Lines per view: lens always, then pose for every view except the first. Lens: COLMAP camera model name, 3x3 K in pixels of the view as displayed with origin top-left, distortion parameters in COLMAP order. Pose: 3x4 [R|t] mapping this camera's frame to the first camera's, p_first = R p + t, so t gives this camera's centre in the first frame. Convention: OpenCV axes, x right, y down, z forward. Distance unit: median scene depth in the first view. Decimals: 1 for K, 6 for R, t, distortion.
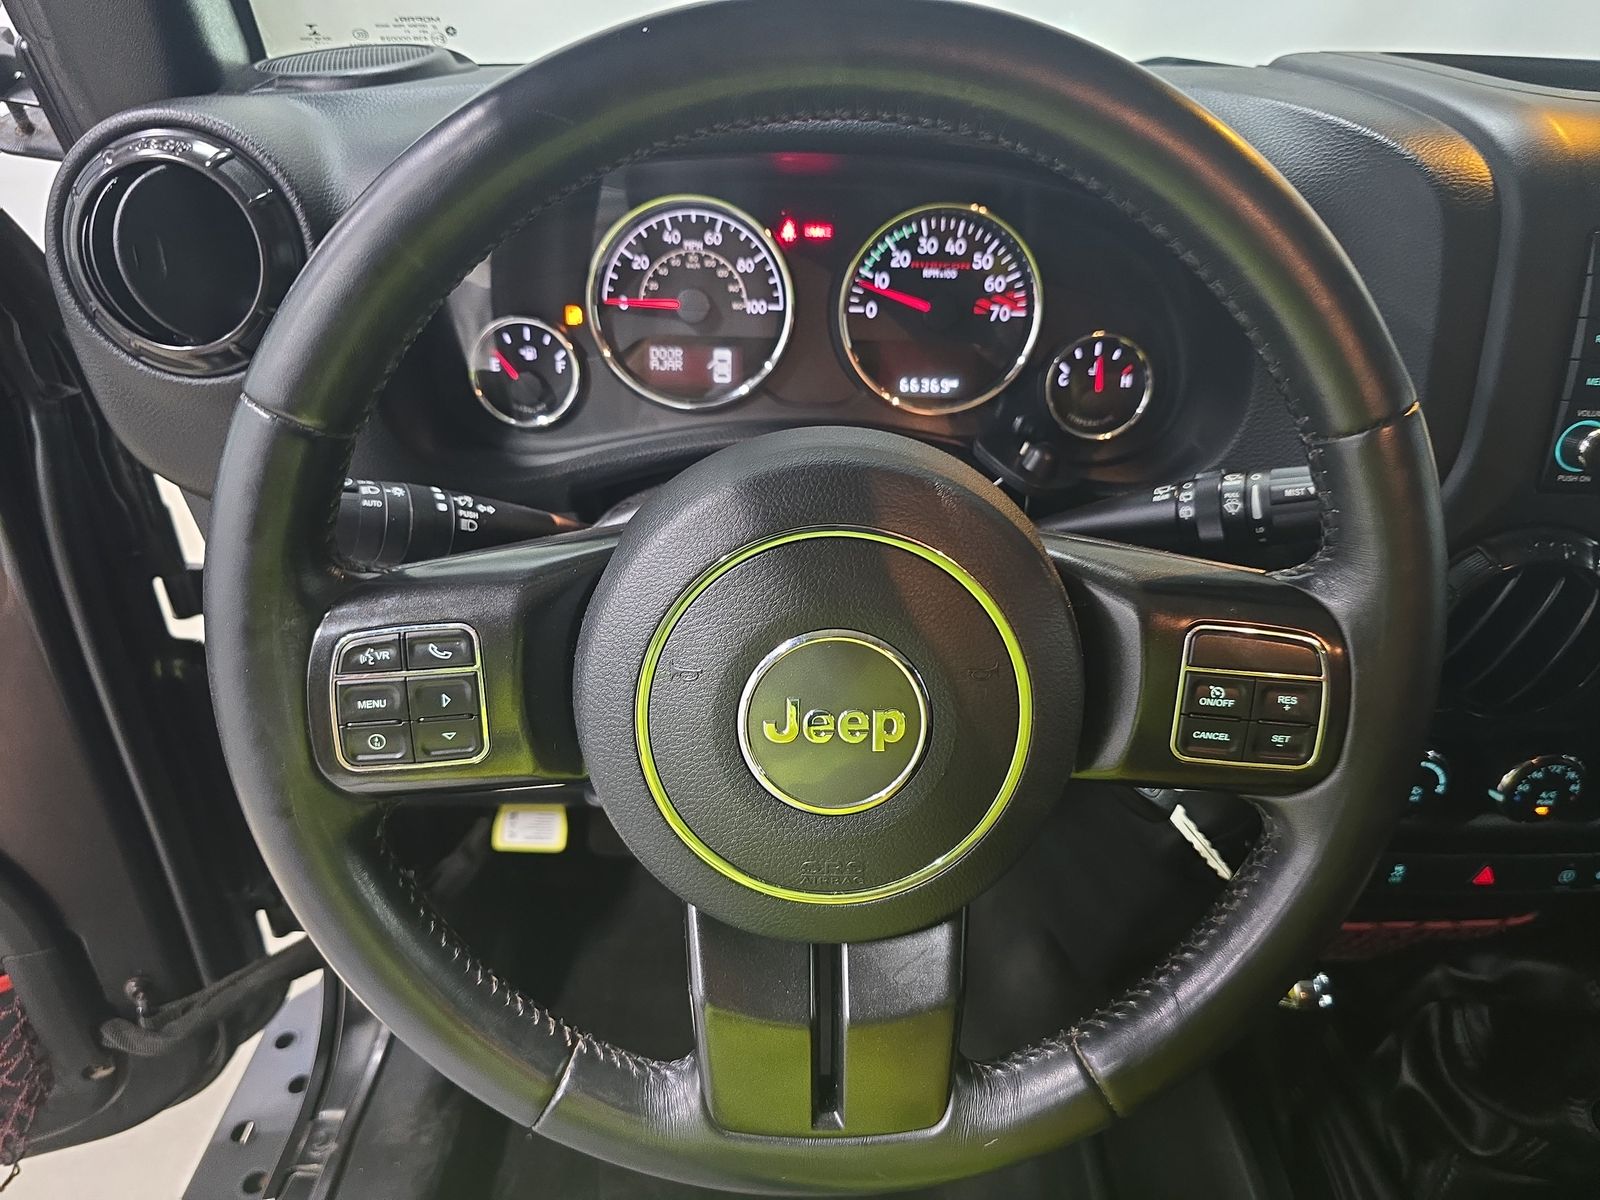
lens RADIAL K [[1080.3, 0, 799.0], [0, 1080.3, 620.6], [0, 0, 1]] dist [0.005770, -0.046520]
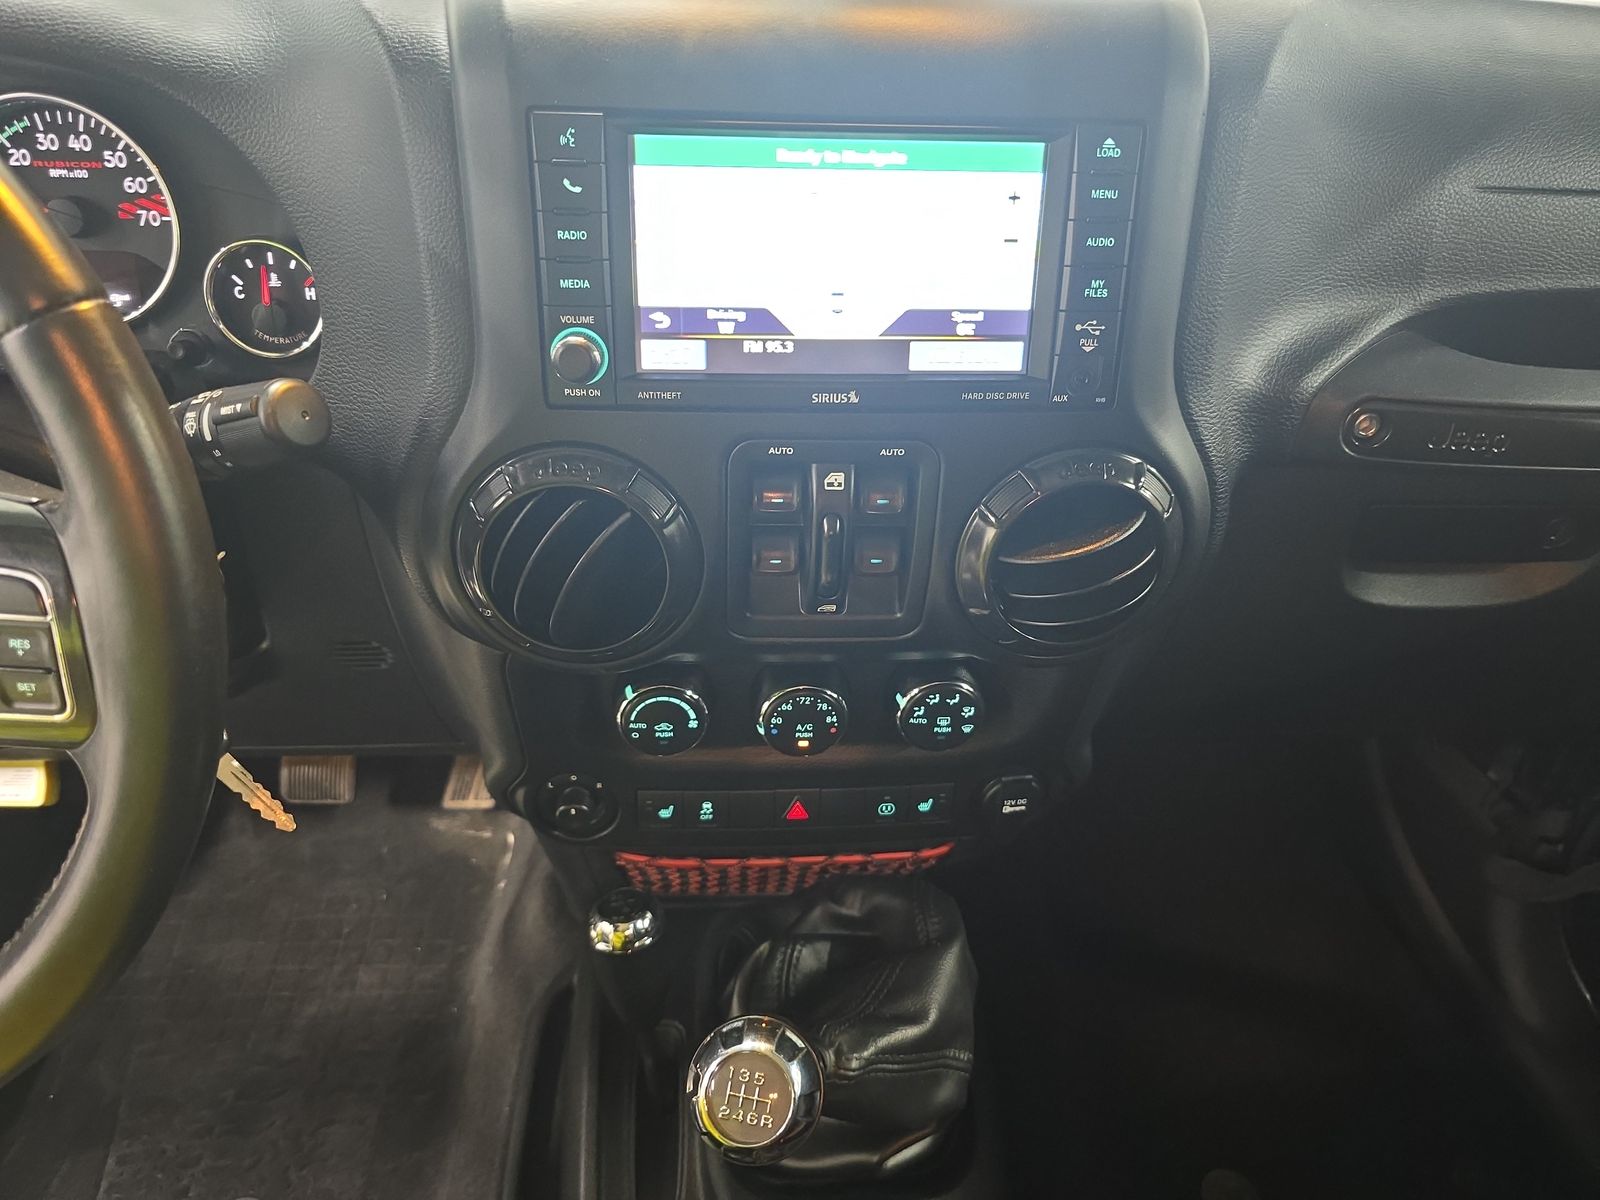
lens RADIAL K [[1092.5, 0, 795.8], [0, 1092.5, 603.1], [0, 0, 1]] dist [0.035999, -0.044836]
pose [[0.996856, -0.025499, 0.075018, 0.656510], [0.022312, 0.998825, 0.043017, 0.009618], [-0.076026, -0.041208, 0.996254, 0.030057]]
